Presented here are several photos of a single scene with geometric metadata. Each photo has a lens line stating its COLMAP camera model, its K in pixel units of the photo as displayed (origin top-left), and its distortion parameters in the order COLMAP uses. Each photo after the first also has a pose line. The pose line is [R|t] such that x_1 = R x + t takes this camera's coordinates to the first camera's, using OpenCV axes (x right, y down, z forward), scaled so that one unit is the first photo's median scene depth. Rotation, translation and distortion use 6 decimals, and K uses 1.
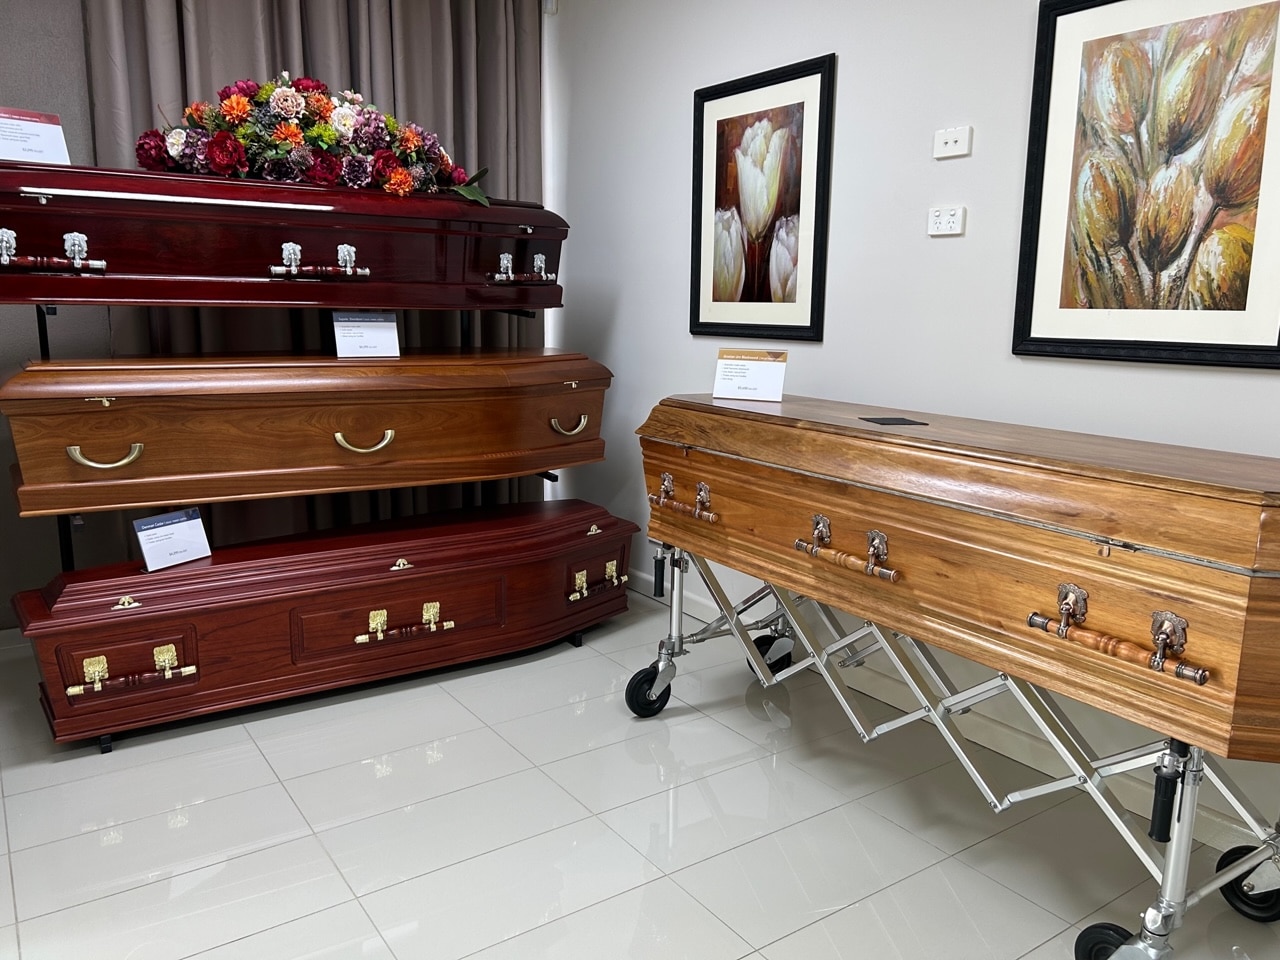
lens RADIAL K [[973.2, 0, 643.6], [0, 973.2, 478.5], [0, 0, 1]] dist [0.012009, -0.013793]
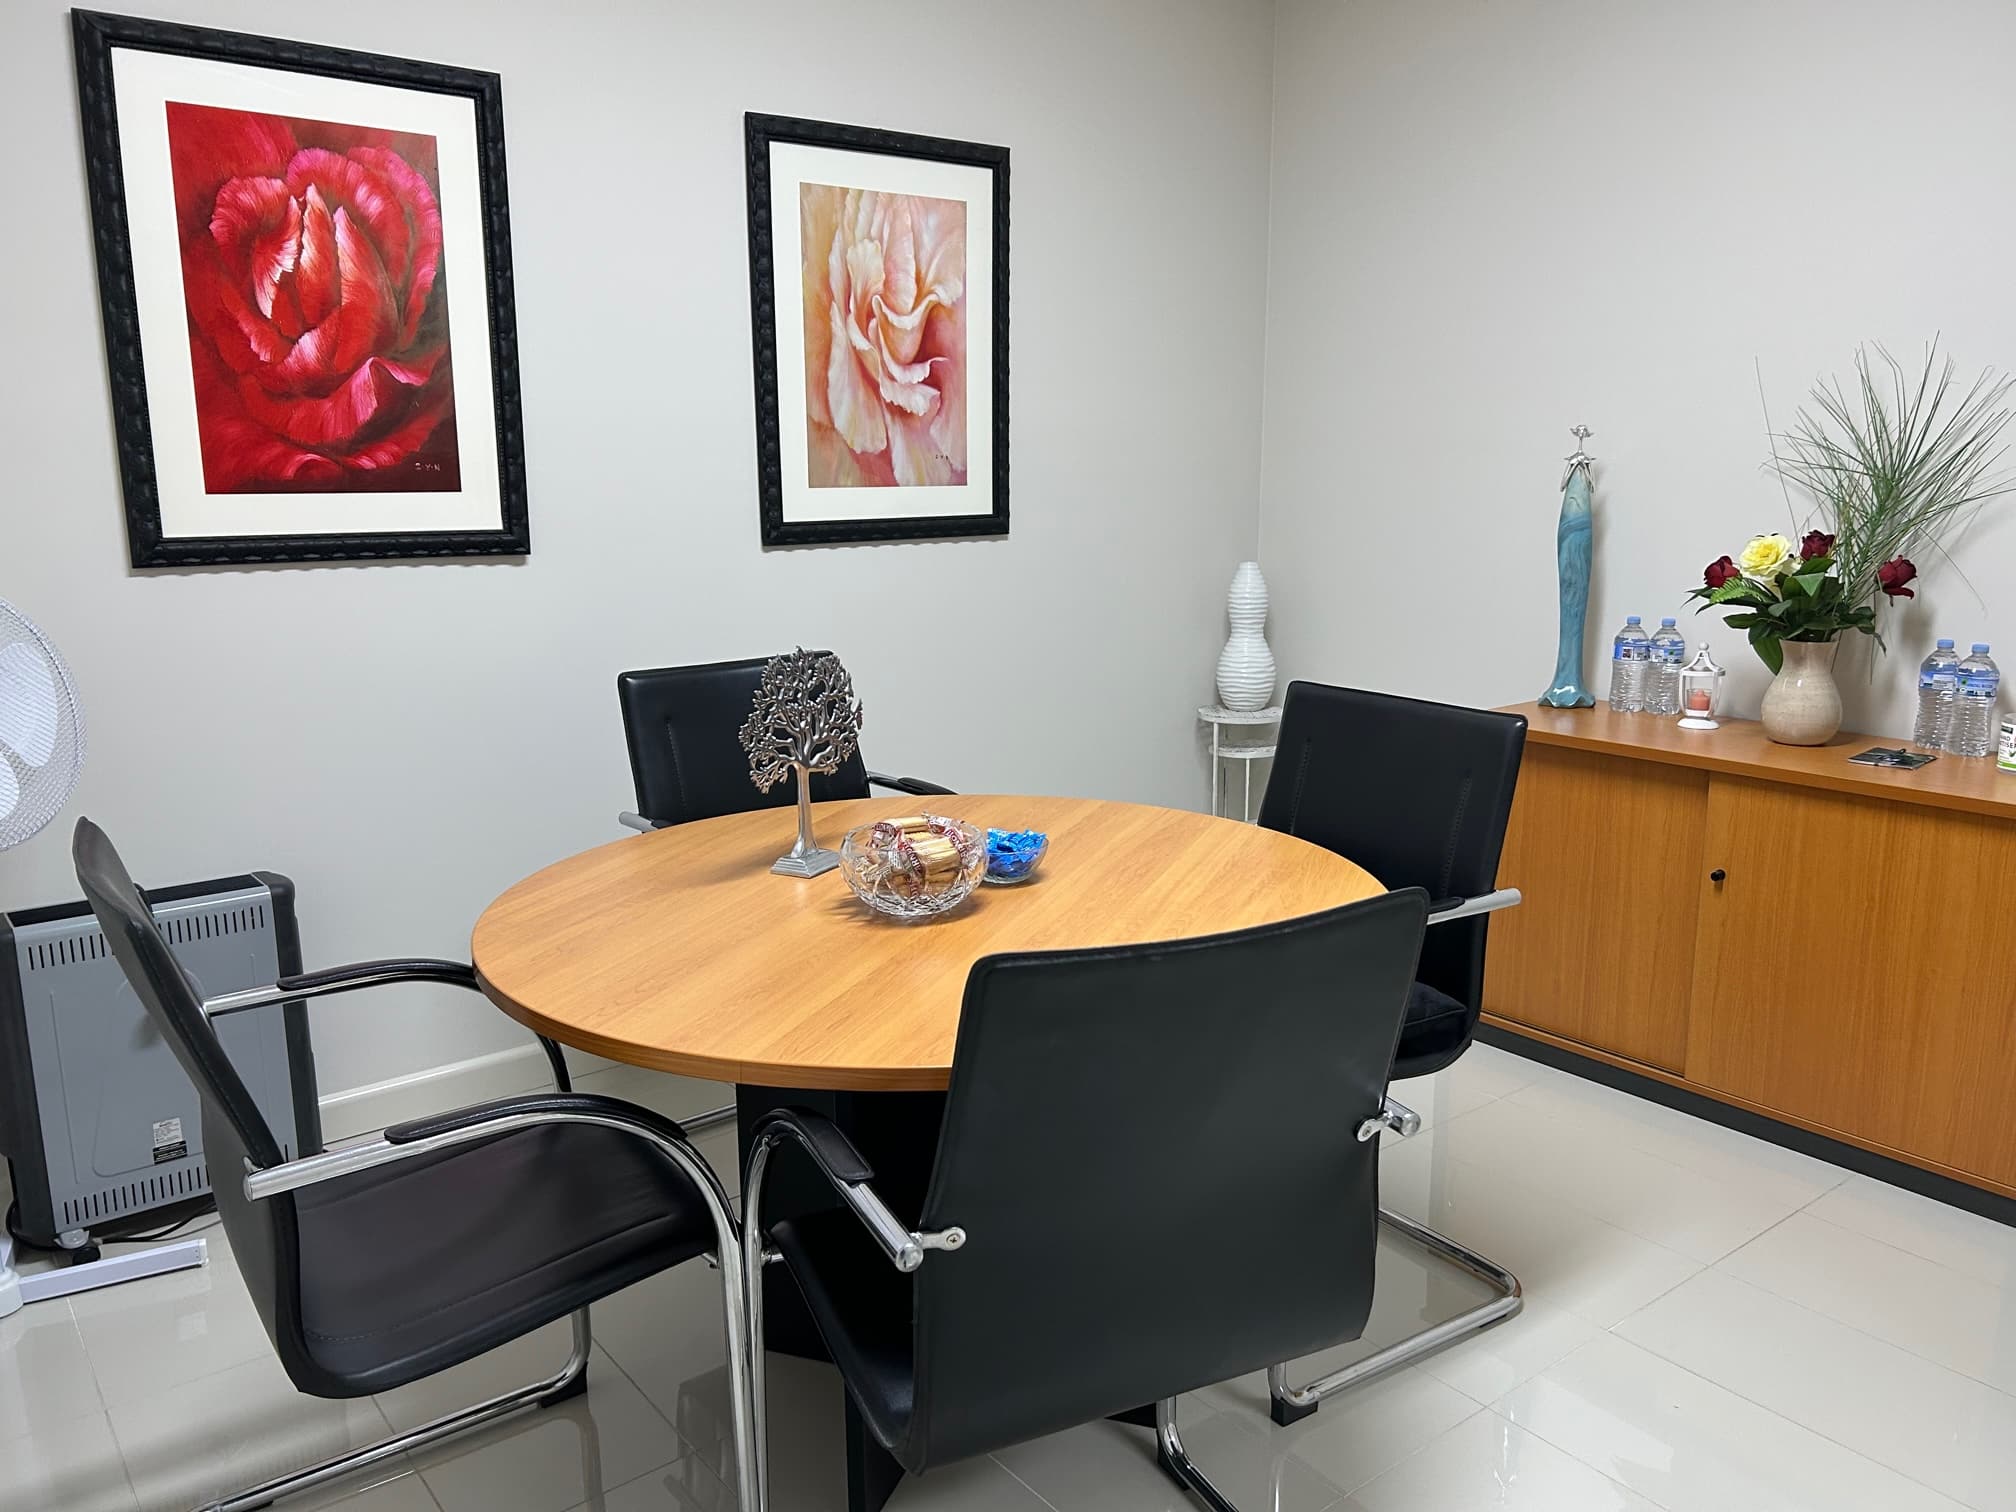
lens RADIAL K [[1532.8, 0, 1007.8], [0, 1532.8, 760.1], [0, 0, 1]] dist [0.012009, -0.013793]
pose [[-0.022662, -0.195487, 0.980444, -0.923507], [0.194905, 0.961015, 0.196118, -0.189464], [-0.980560, 0.195538, 0.016323, 0.940246]]
